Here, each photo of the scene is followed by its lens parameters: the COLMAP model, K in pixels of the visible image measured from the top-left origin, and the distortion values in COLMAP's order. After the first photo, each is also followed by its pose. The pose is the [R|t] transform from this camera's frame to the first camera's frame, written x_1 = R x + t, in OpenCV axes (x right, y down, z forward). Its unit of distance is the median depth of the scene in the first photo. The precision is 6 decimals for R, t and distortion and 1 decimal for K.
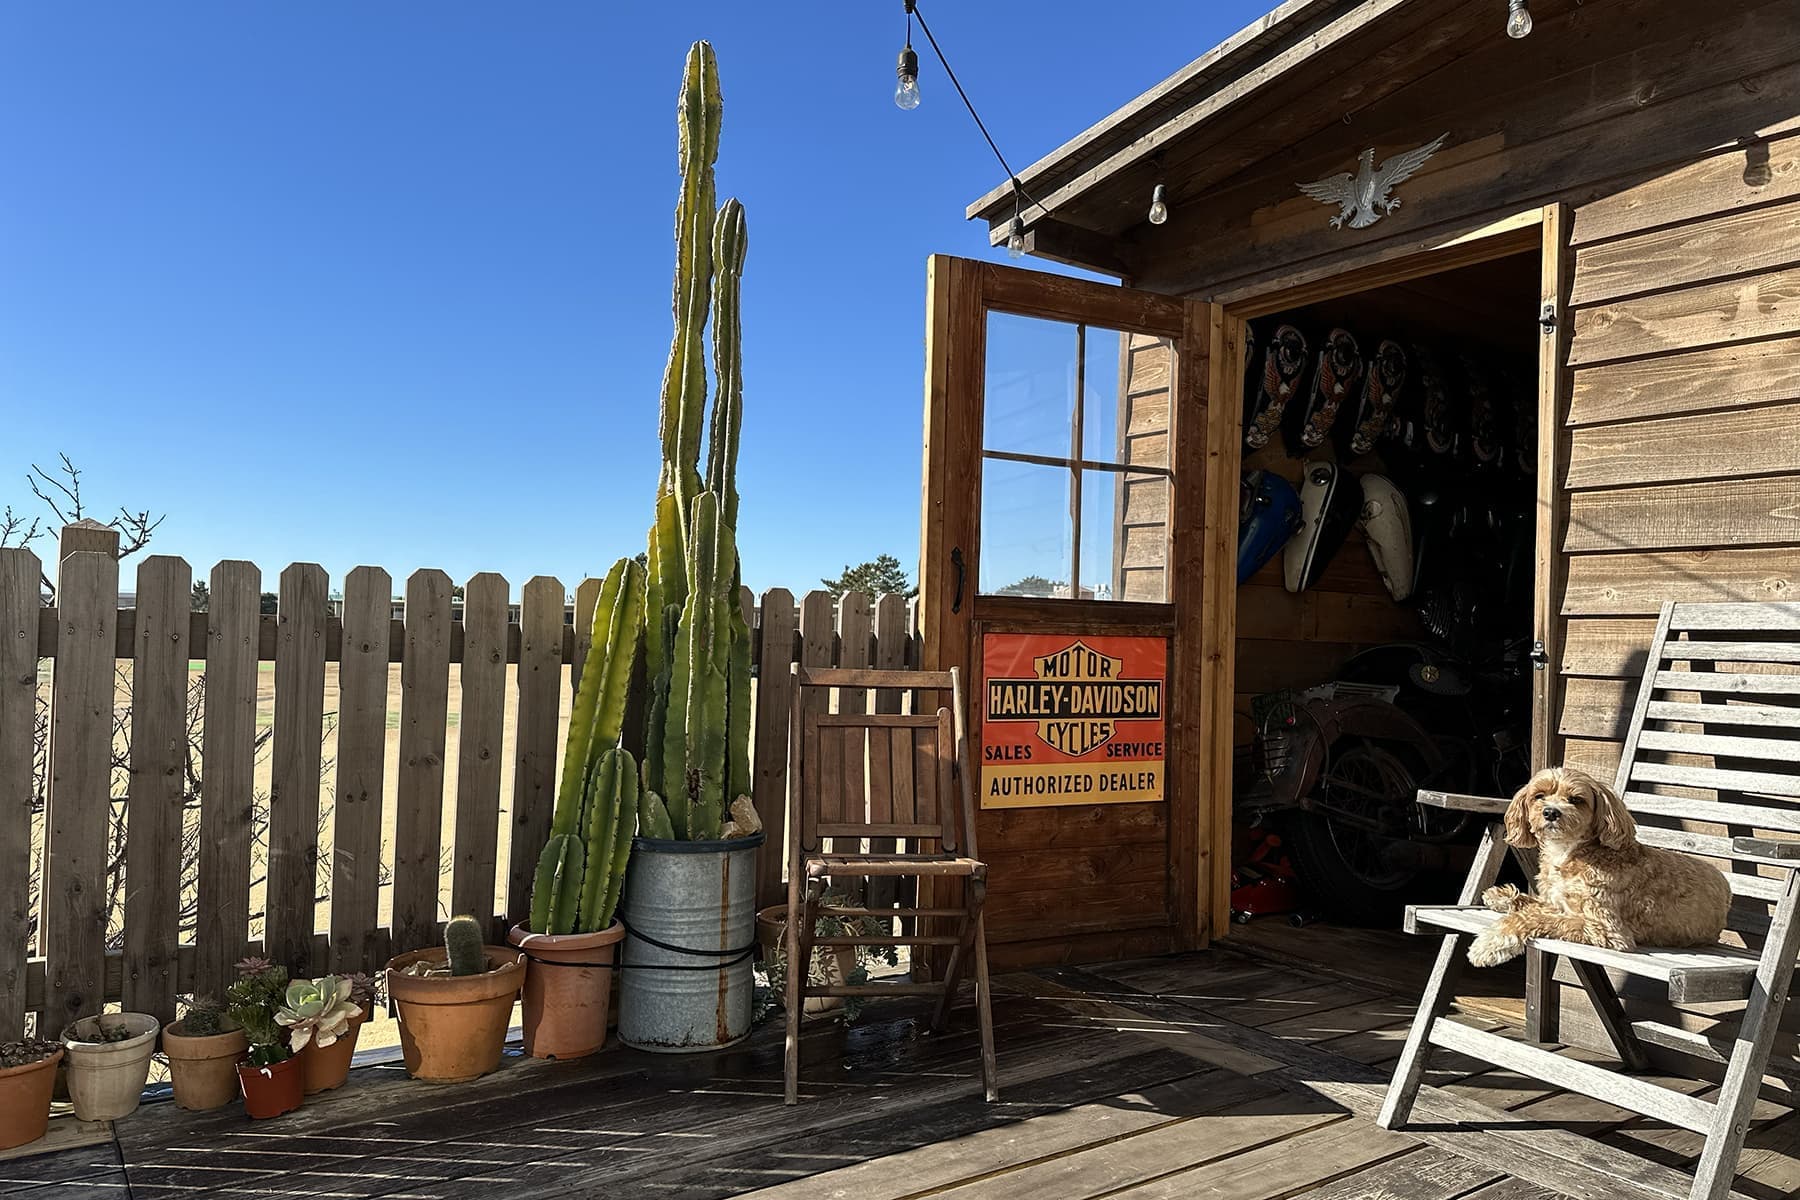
lens RADIAL K [[1257.3, 0, 900.0], [0, 1257.3, 600.0], [0, 0, 1]] dist [0.052352, -0.055620]
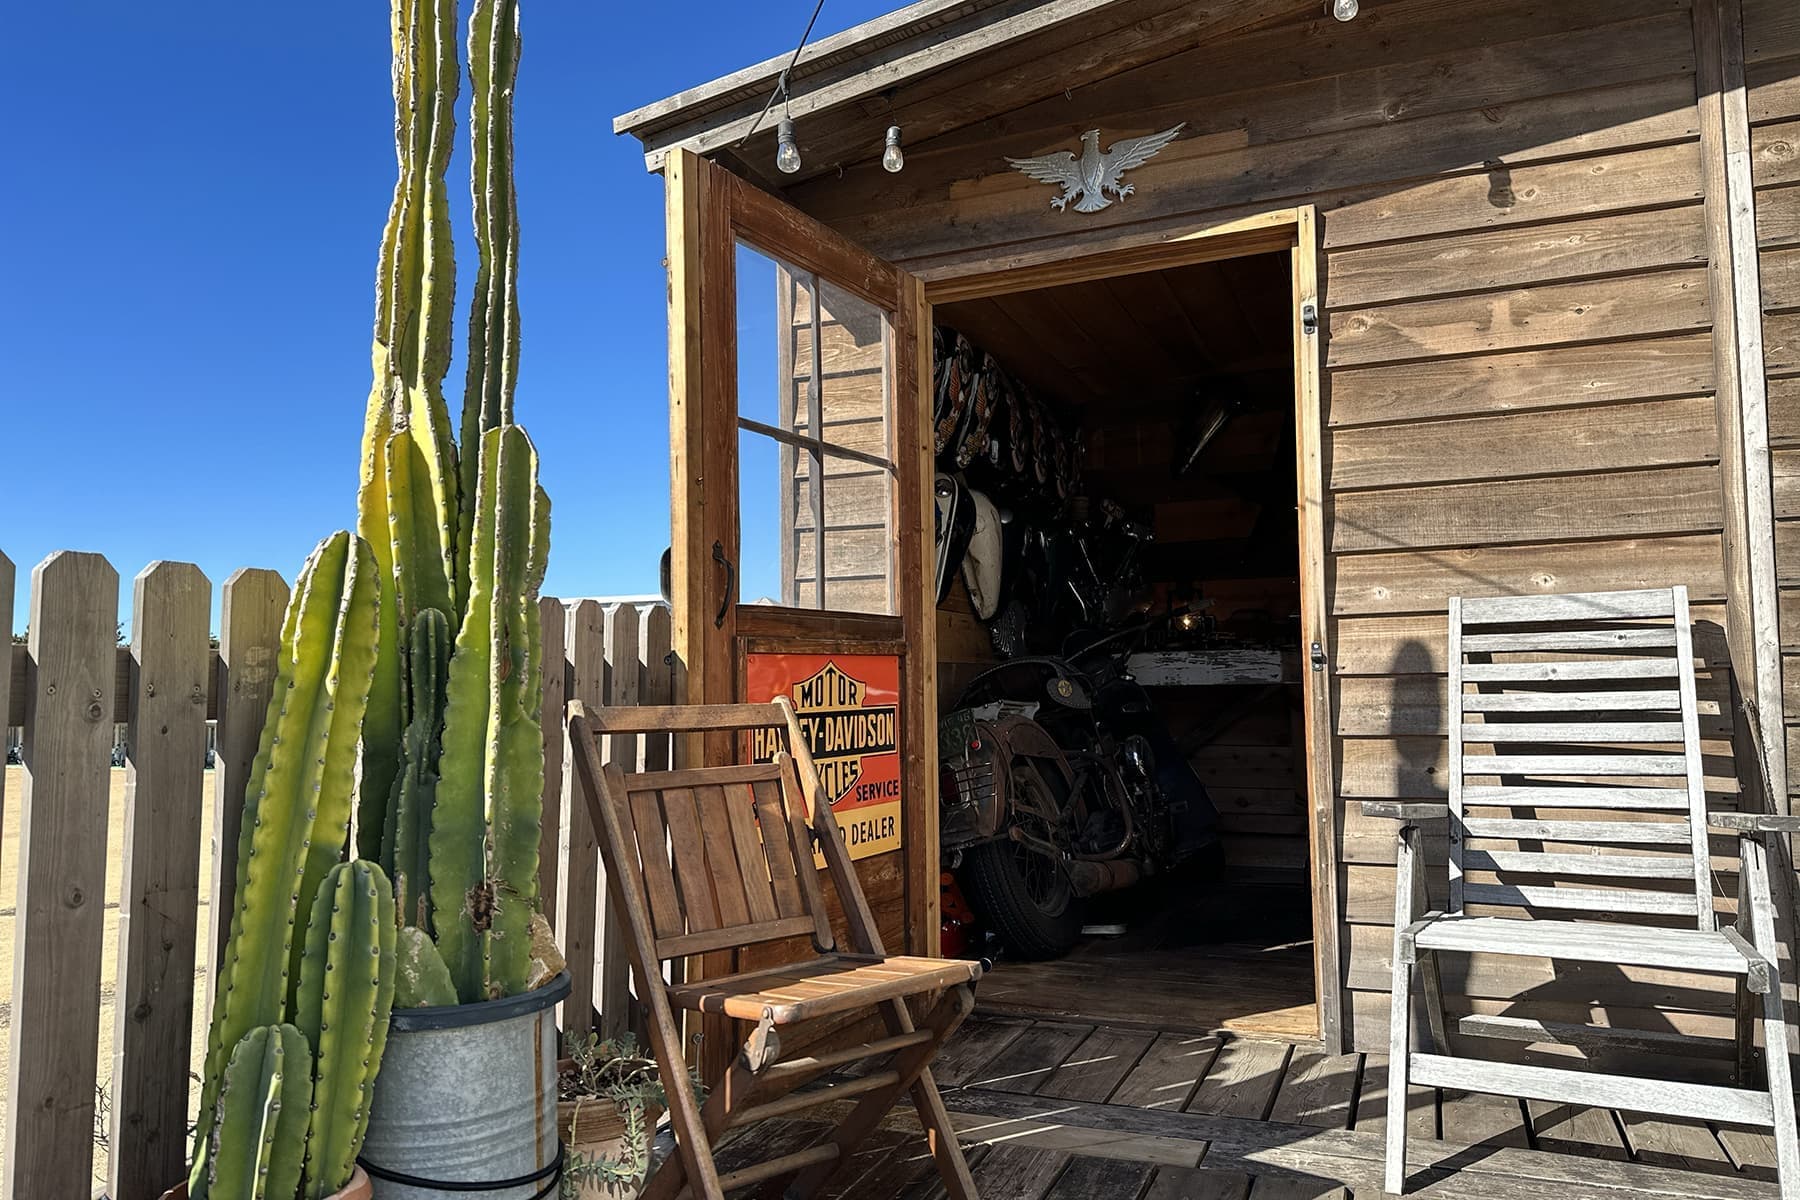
lens RADIAL K [[1239.3, 0, 900.0], [0, 1239.3, 600.0], [0, 0, 1]] dist [0.100054, -0.184680]
pose [[0.849778, -0.005498, 0.527113, -0.283502], [0.024559, 0.999273, -0.029168, 0.020077], [-0.526569, 0.037732, 0.849295, 0.343675]]
